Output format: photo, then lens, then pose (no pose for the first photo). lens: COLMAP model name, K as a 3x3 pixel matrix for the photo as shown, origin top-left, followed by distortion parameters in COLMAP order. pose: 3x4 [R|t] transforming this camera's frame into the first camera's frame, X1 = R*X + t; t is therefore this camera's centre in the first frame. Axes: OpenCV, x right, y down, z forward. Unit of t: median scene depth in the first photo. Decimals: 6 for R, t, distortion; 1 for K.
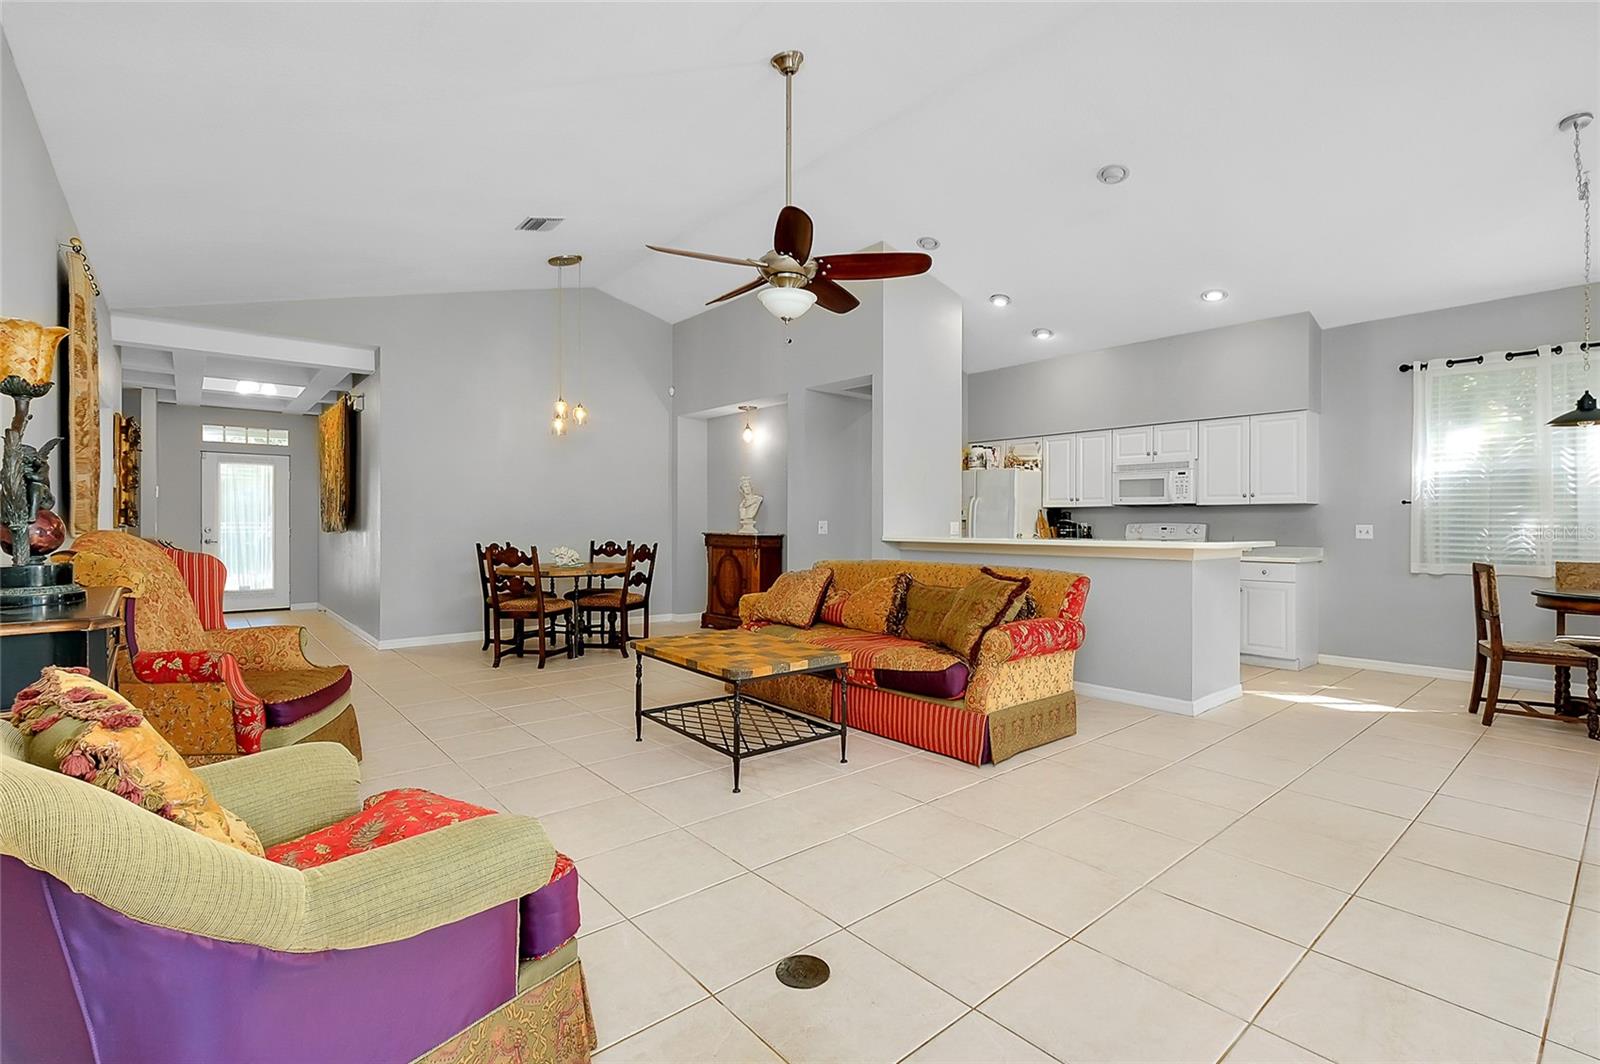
lens RADIAL K [[710.7, 0, 783.1], [0, 710.7, 538.8], [0, 0, 1]] dist [-0.001921, -0.001335]
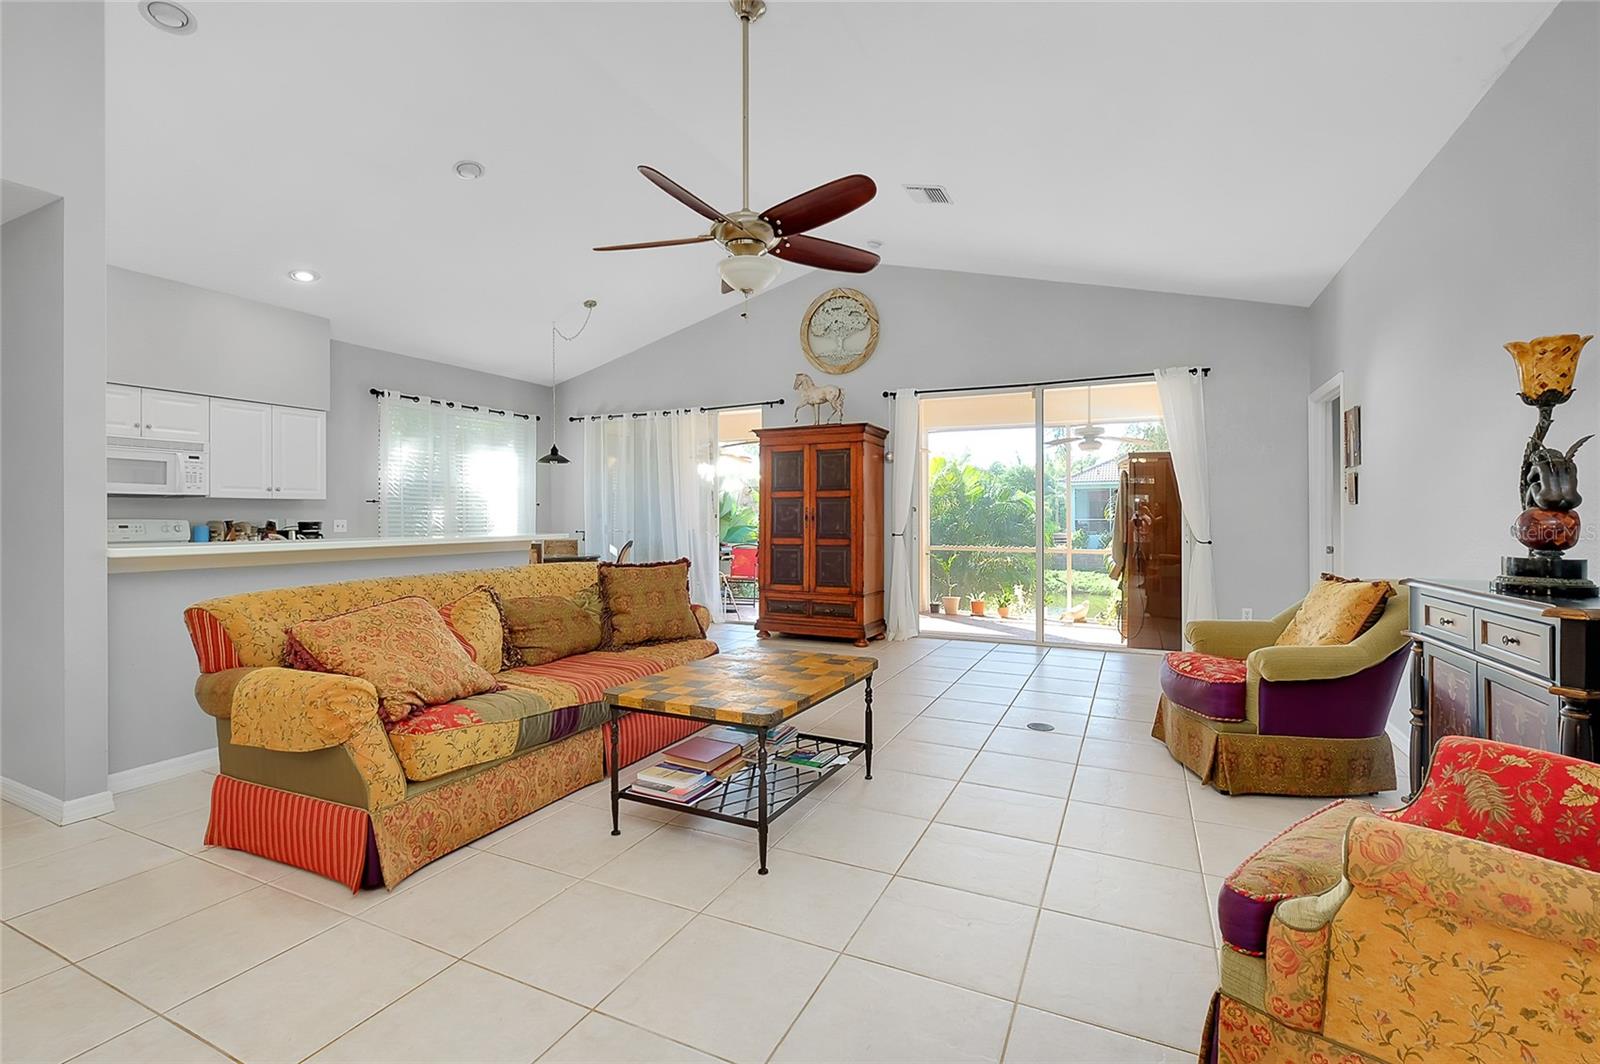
lens RADIAL K [[710.7, 0, 796.2], [0, 710.7, 517.3], [0, 0, 1]] dist [-0.001921, -0.001335]
pose [[-0.415253, -0.001198, 0.909705, -0.460666], [0.022409, 0.999682, 0.011545, -0.018774], [-0.909430, 0.025180, -0.415094, 0.726021]]
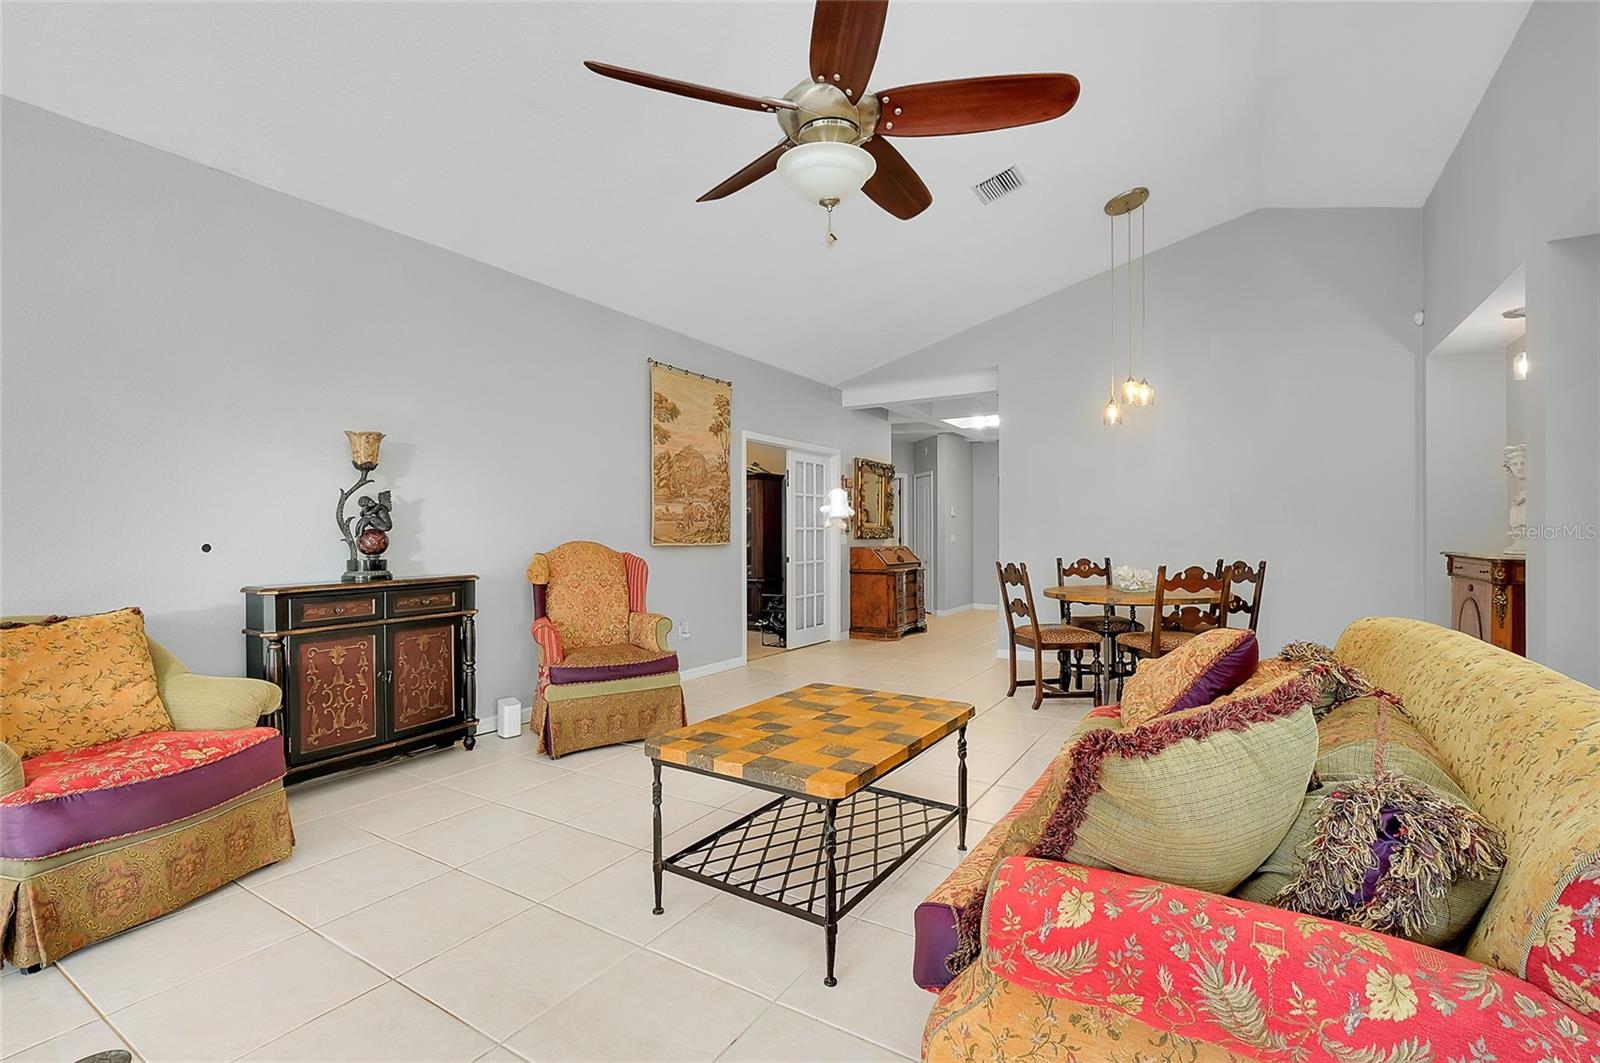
lens RADIAL K [[710.7, 0, 819.3], [0, 710.7, 545.1], [0, 0, 1]] dist [-0.001921, -0.001335]
pose [[0.316853, 0.012522, -0.948392, 0.317133], [-0.019071, 0.999795, 0.006829, -0.010894], [0.948283, 0.015923, 0.317027, 0.443160]]
